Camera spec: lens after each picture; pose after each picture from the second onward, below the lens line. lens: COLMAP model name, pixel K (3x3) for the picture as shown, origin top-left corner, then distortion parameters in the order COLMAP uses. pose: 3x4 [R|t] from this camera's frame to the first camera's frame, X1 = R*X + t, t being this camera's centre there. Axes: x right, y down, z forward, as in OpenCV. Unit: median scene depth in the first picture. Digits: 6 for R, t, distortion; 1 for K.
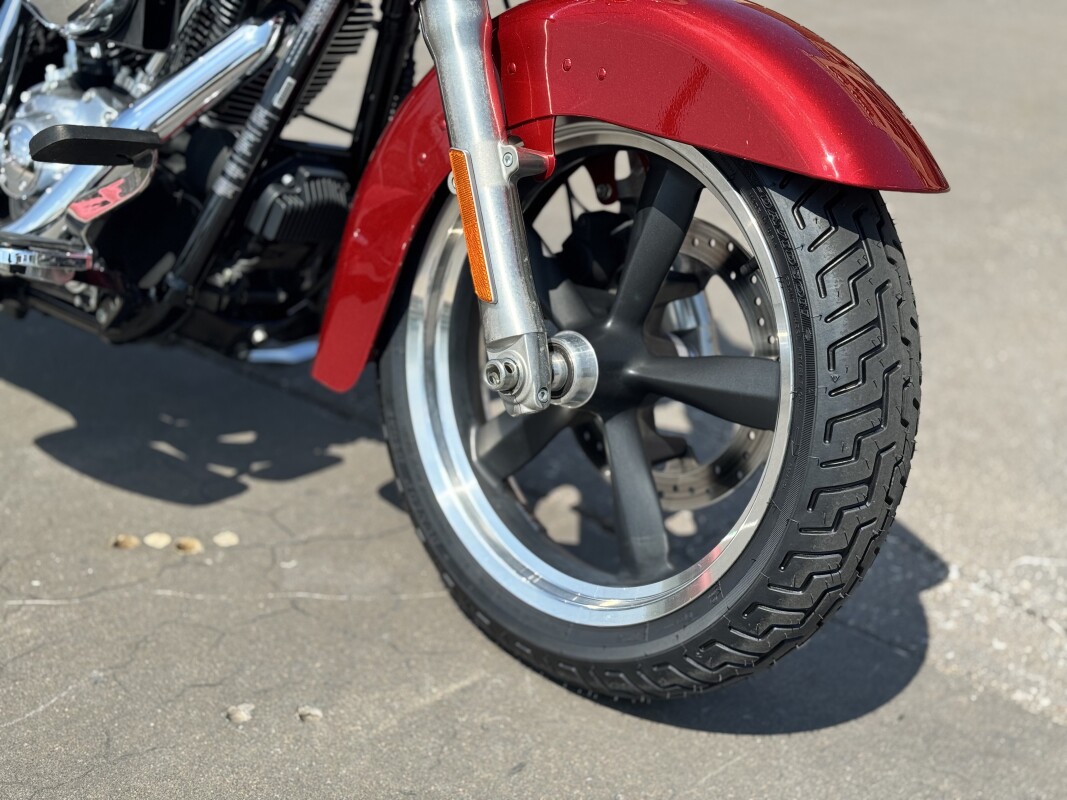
lens RADIAL K [[1500.2, 0, 533.2], [0, 1500.2, 402.3], [0, 0, 1]] dist [0.154511, 0.000000]
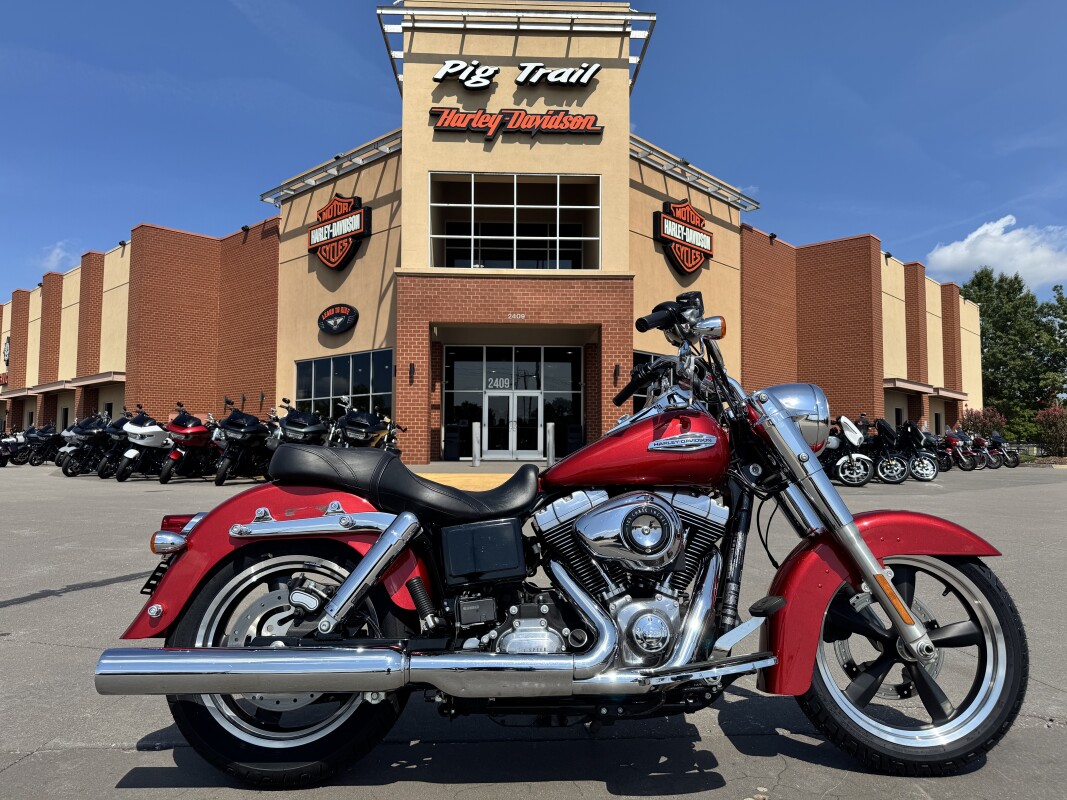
lens RADIAL K [[755.5, 0, 539.0], [0, 755.5, 387.2], [0, 0, 1]] dist [0.016207, -0.020982]
pose [[0.719808, -0.006894, 0.694139, -1.399261], [0.308211, 0.899158, -0.310679, -0.221918], [-0.621999, 0.437570, 0.649345, 0.304453]]
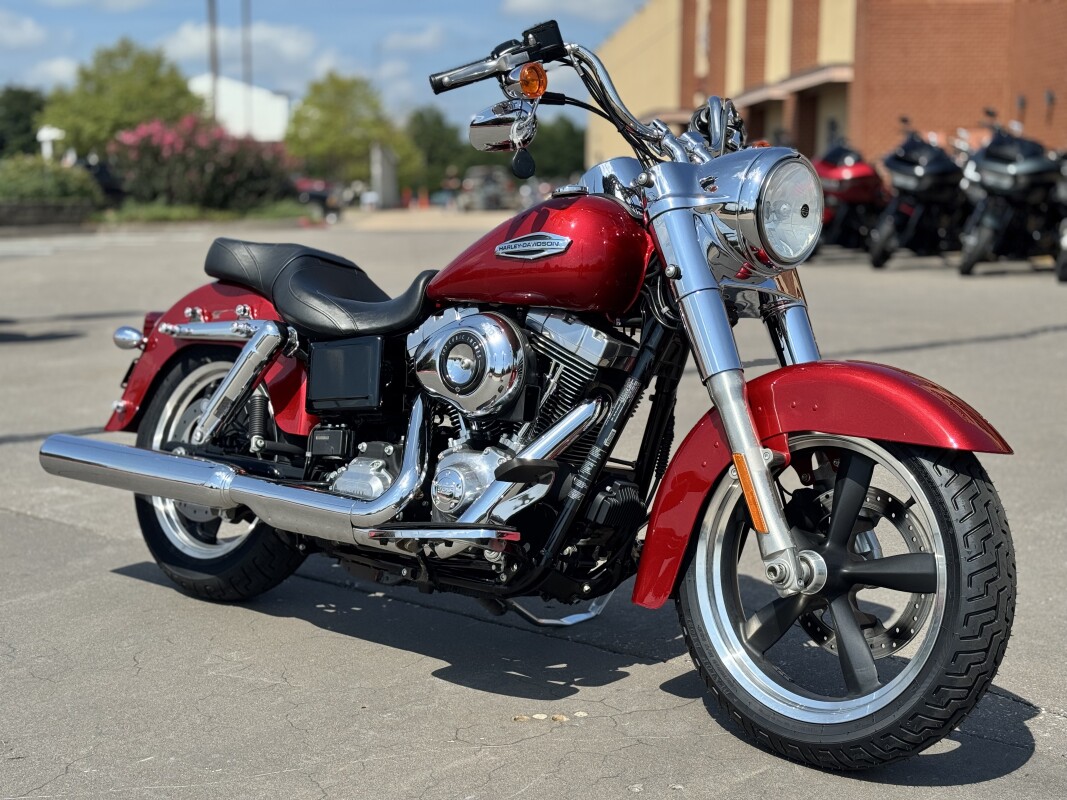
lens RADIAL K [[1500.2, 0, 543.3], [0, 1500.2, 432.0], [0, 0, 1]] dist [0.154511, 0.000000]
pose [[0.997636, -0.068297, 0.007629, -0.282386], [0.068142, 0.968740, -0.238535, 0.215569], [0.008901, 0.238491, 0.971104, -0.743348]]
